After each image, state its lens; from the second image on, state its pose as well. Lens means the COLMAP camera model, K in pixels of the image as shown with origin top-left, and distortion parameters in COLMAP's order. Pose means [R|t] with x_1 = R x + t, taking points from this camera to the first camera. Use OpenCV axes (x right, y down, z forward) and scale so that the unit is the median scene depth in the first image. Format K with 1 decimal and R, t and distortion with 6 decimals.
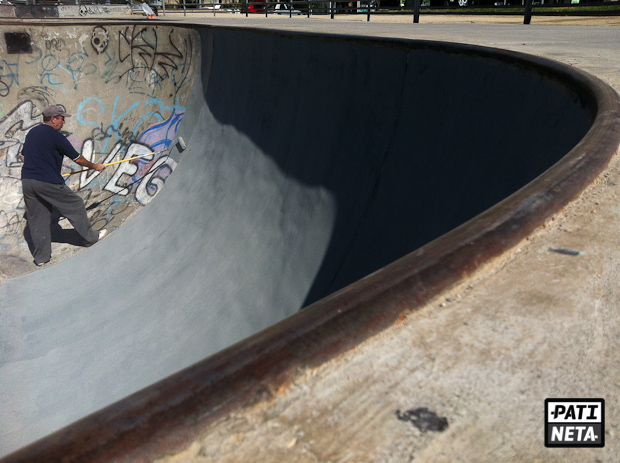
lens RADIAL K [[576.9, 0, 310.0], [0, 576.9, 231.5], [0, 0, 1]] dist [0.087676, -0.168493]
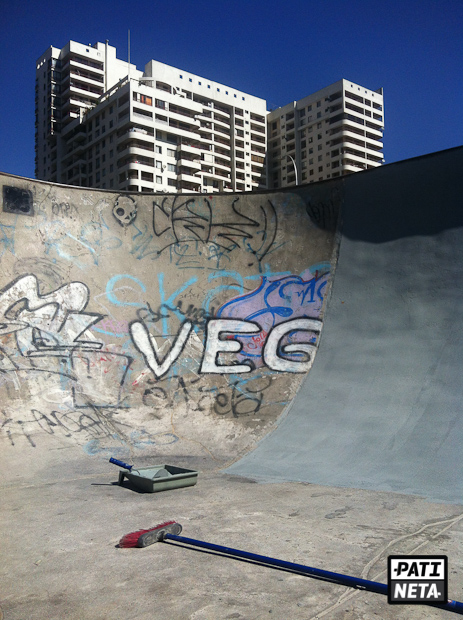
lens RADIAL K [[576.9, 0, 233.6], [0, 576.9, 321.2], [0, 0, 1]] dist [0.087676, -0.168493]
pose [[0.872165, 0.019580, 0.488820, -0.627015], [0.185511, 0.911334, -0.367499, 0.127565], [-0.452674, 0.411201, 0.791201, 0.380380]]
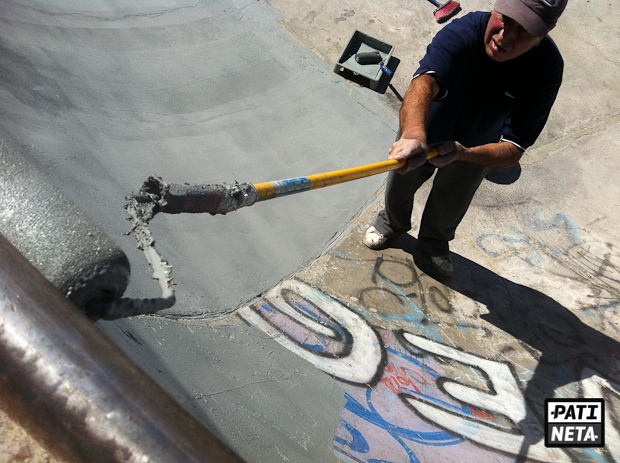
lens RADIAL K [[576.9, 0, 310.0], [0, 576.9, 231.5], [0, 0, 1]] dist [0.087676, -0.168493]
pose [[-0.903847, 0.269534, -0.332283, -0.157303], [-0.291955, 0.179187, 0.939497, -0.341290], [0.312767, 0.946173, -0.083266, 0.872733]]
